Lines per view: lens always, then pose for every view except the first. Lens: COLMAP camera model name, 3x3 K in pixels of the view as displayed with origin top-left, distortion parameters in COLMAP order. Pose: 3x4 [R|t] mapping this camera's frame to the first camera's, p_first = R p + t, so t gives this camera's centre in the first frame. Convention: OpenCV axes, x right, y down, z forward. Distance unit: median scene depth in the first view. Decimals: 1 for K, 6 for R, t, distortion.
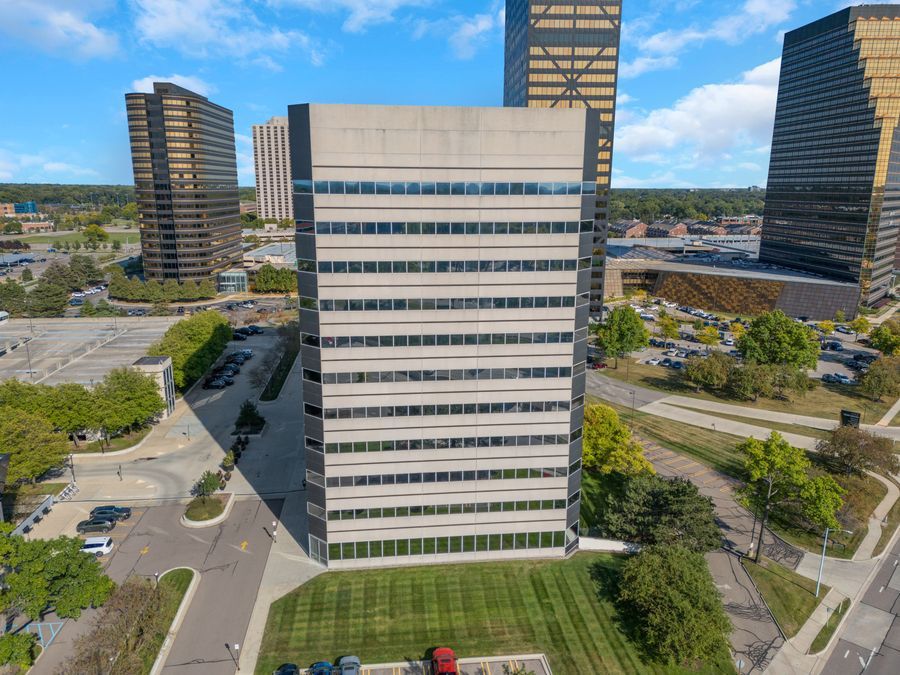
lens RADIAL K [[663.2, 0, 451.5], [0, 663.2, 338.5], [0, 0, 1]] dist [0.001276, -0.004000]
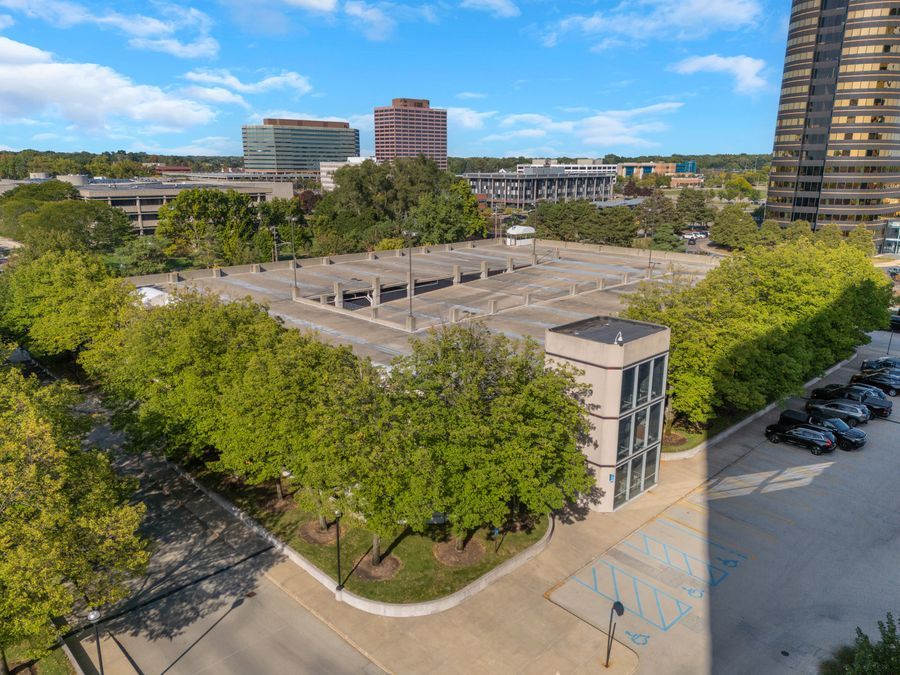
lens RADIAL K [[712.0, 0, 437.1], [0, 712.0, 342.0], [0, 0, 1]] dist [-0.003369, -0.002752]
pose [[0.619299, 0.200119, -0.759224, -0.186346], [-0.177464, 0.977626, 0.112929, 0.011769], [0.764837, 0.064799, 0.640957, 0.562256]]
